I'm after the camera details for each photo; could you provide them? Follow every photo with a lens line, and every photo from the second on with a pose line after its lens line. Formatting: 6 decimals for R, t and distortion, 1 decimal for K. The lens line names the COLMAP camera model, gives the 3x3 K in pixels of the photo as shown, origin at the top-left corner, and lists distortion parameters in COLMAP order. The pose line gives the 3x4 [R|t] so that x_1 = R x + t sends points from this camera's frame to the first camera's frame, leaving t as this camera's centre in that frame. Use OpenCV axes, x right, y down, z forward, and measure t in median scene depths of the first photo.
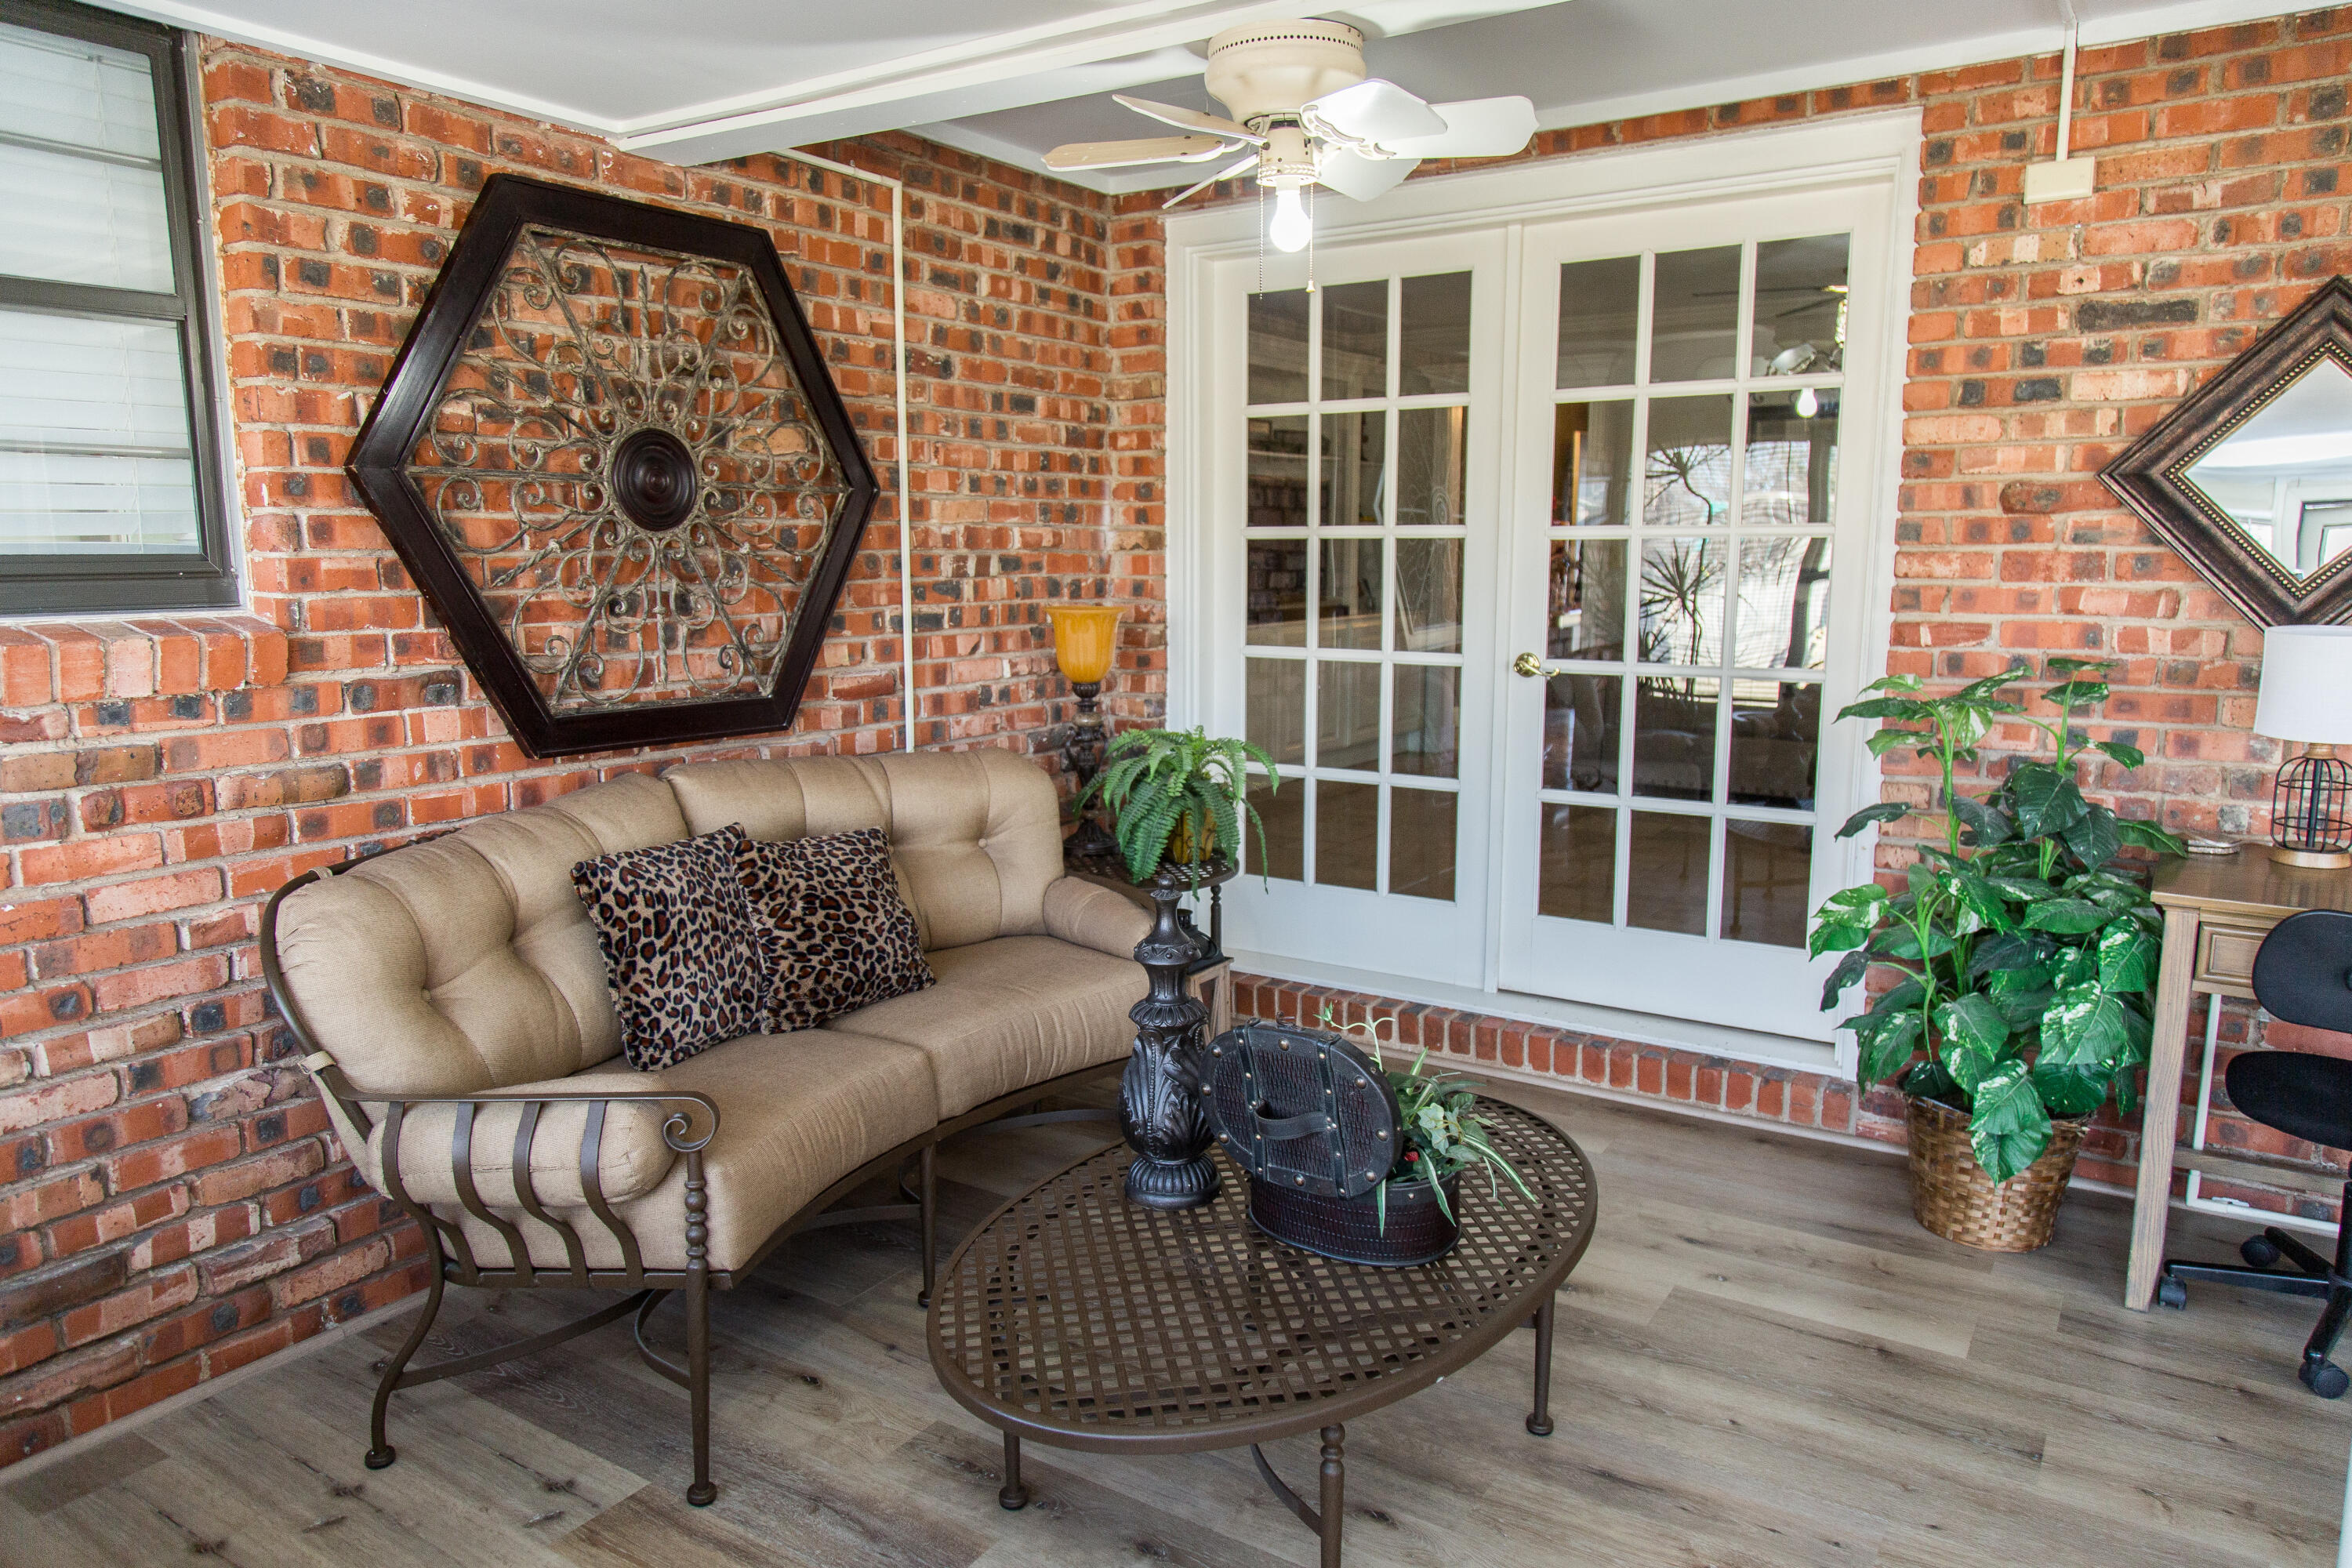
lens RADIAL K [[1572.8, 0, 1158.3], [0, 1572.8, 793.9], [0, 0, 1]] dist [-0.001822, 0.001639]
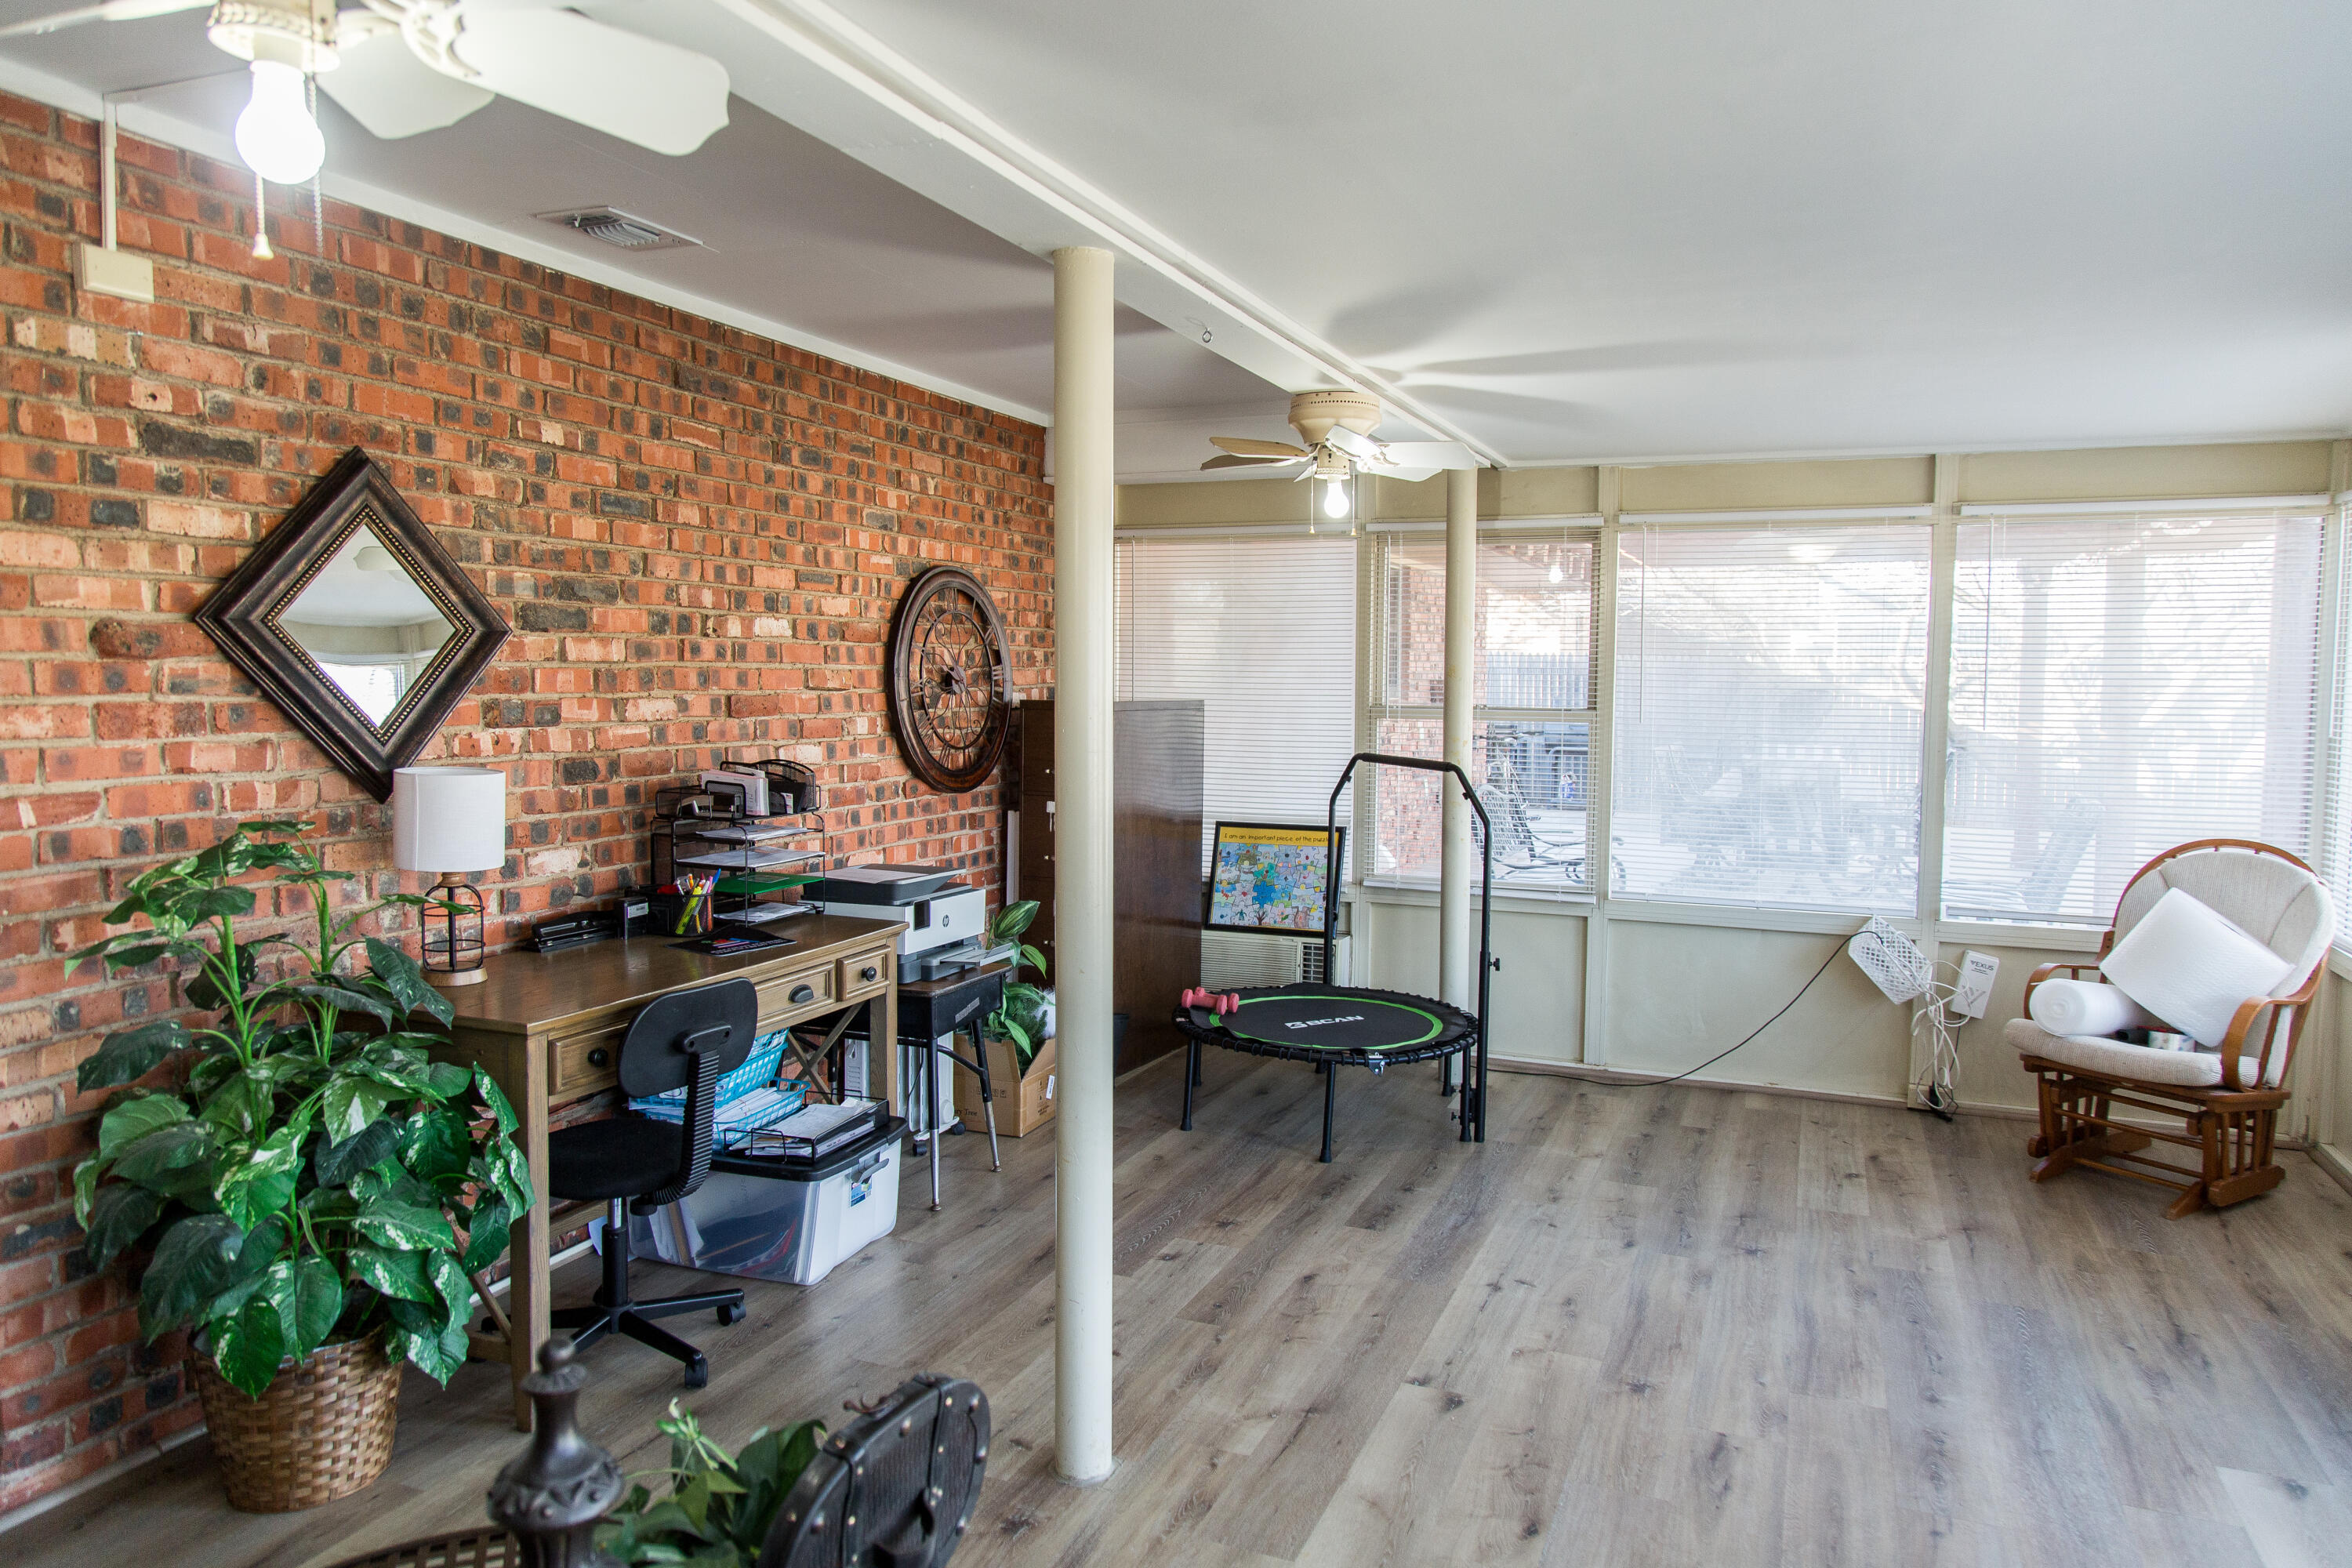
lens RADIAL K [[1572.8, 0, 1158.3], [0, 1572.8, 793.9], [0, 0, 1]] dist [-0.001822, 0.001639]
pose [[-0.219657, -0.070147, 0.973052, -0.397764], [0.149222, 0.983259, 0.104568, -0.115253], [-0.964097, 0.168170, -0.205512, 0.667512]]
